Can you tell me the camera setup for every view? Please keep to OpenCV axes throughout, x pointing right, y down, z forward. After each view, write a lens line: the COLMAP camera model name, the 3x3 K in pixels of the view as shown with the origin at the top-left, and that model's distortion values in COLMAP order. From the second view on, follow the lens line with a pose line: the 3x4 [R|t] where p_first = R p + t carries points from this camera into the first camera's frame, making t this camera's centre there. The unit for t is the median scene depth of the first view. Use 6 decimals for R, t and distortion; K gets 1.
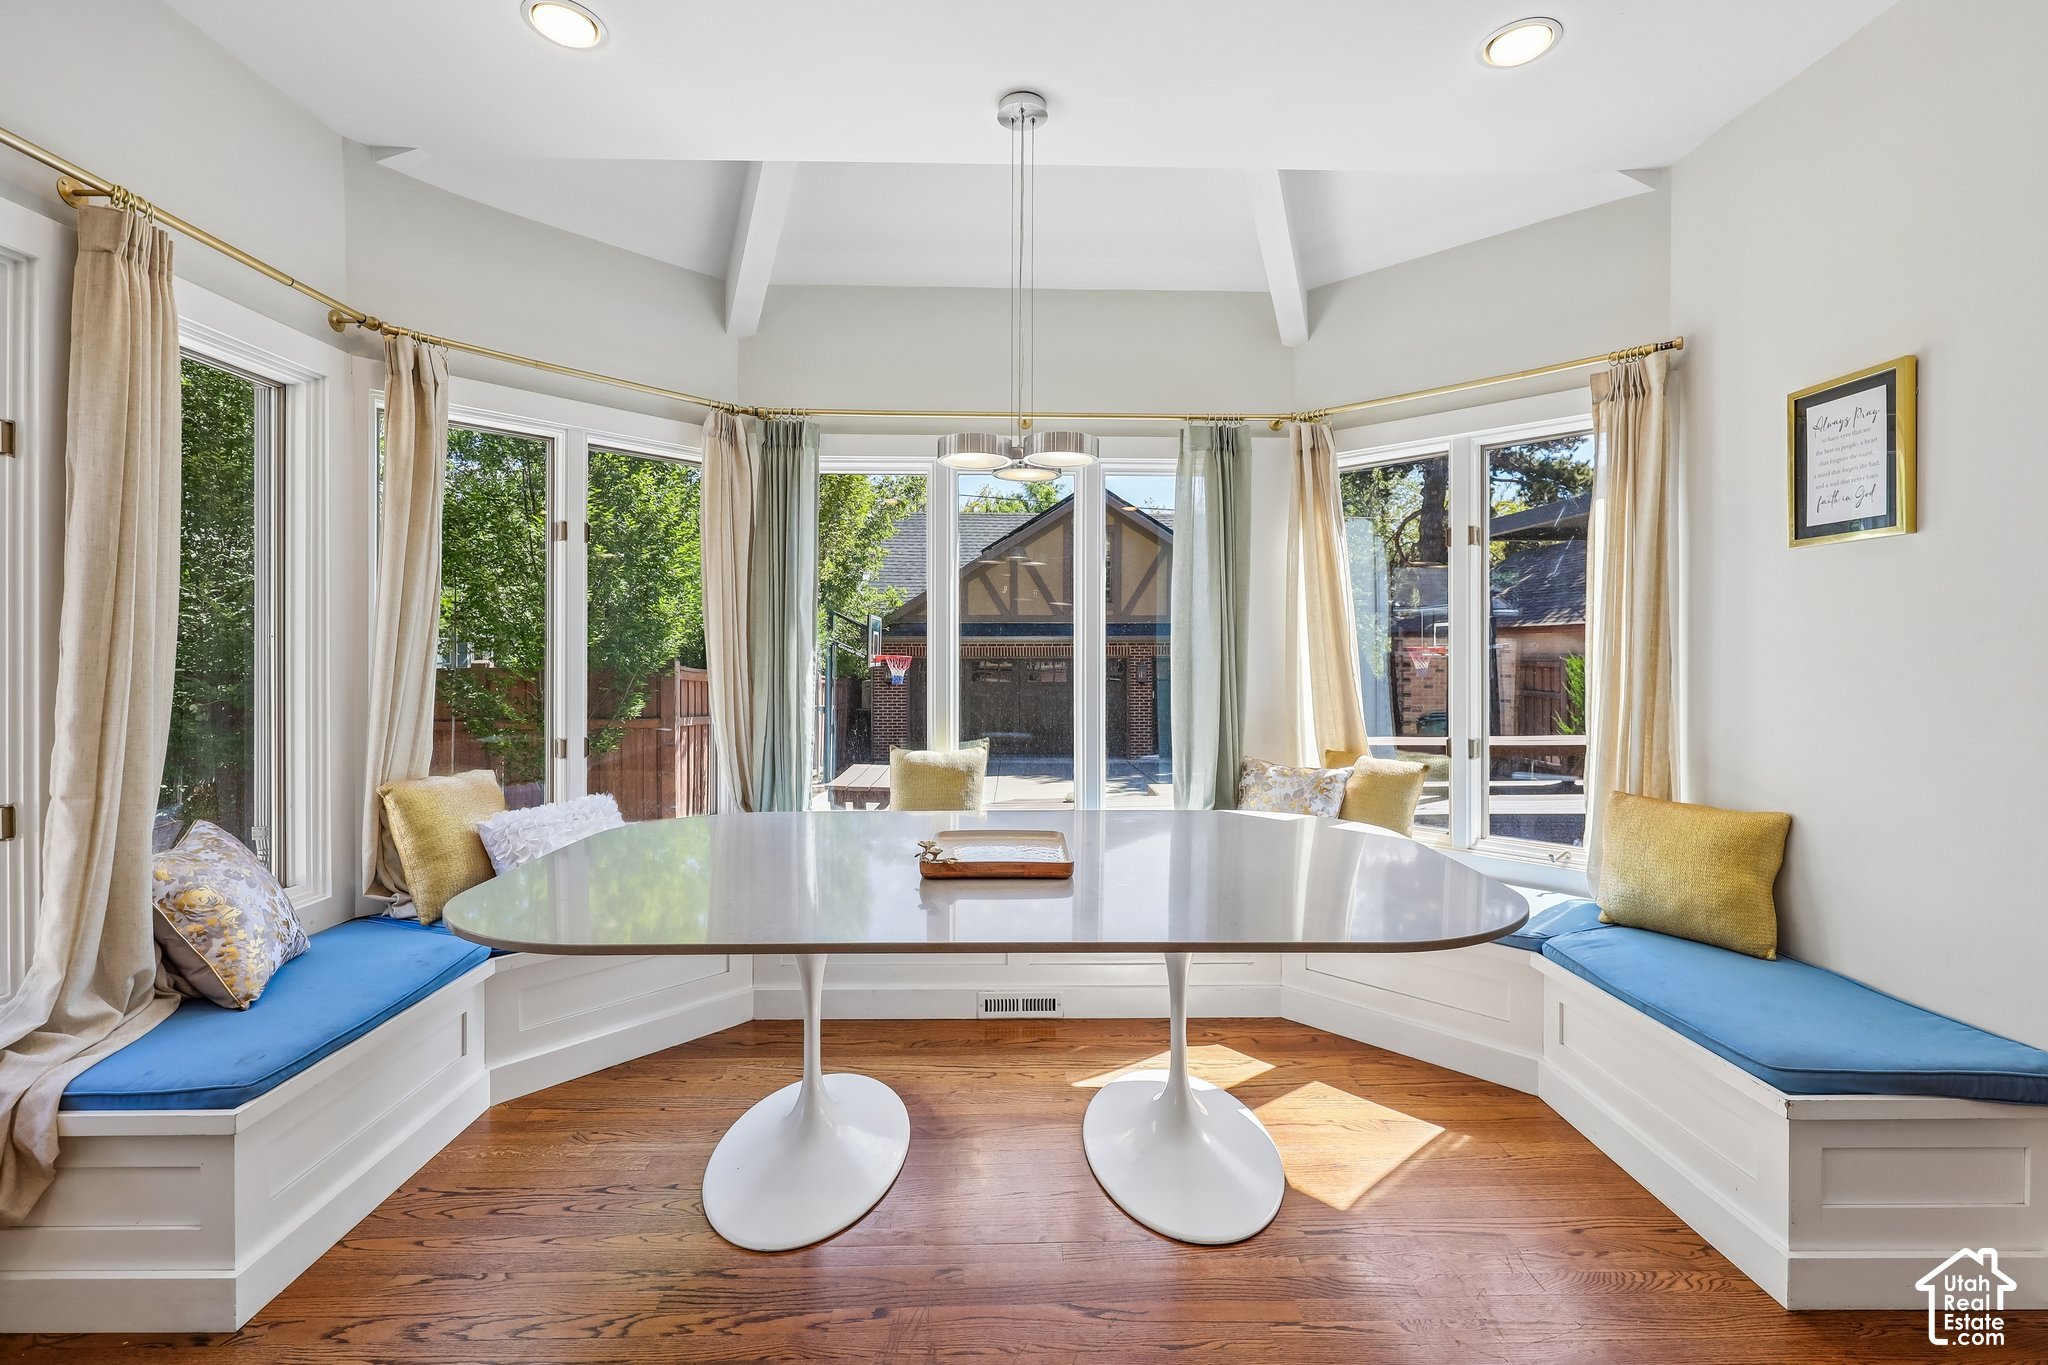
lens RADIAL K [[867.9, 0, 1025.5], [0, 867.9, 655.9], [0, 0, 1]] dist [0.001923, 0.000342]
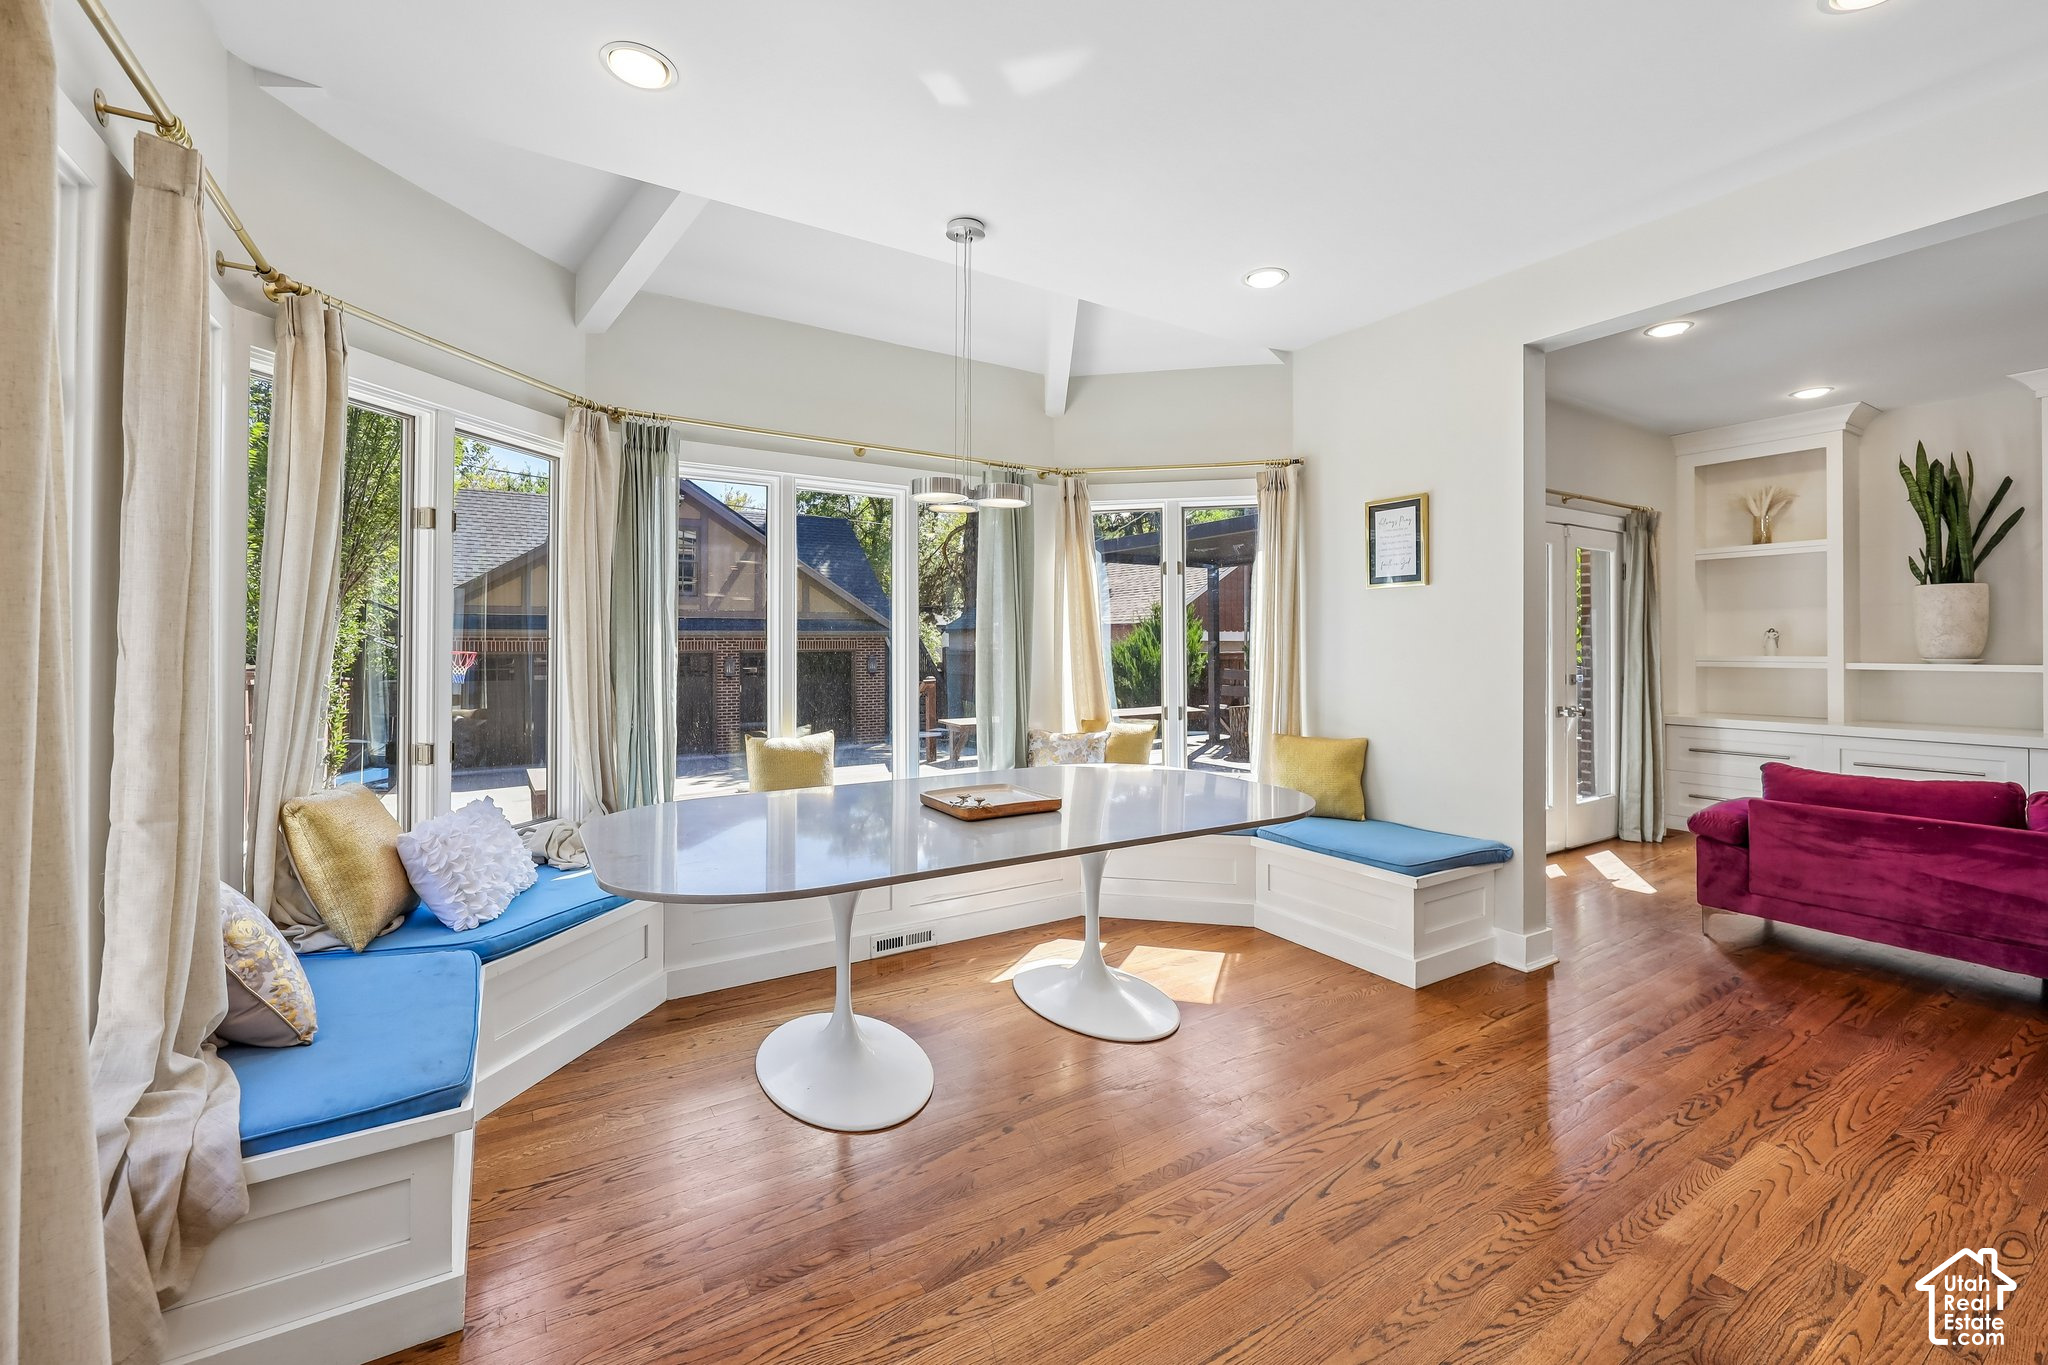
lens RADIAL K [[836.4, 0, 1024.0], [0, 836.4, 640.5], [0, 0, 1]] dist [-0.000176, 0.000165]
pose [[0.861637, 0.001901, 0.507521, -0.533385], [0.004075, 0.999935, -0.010665, -0.002505], [-0.507508, 0.011257, 0.861573, -0.106213]]
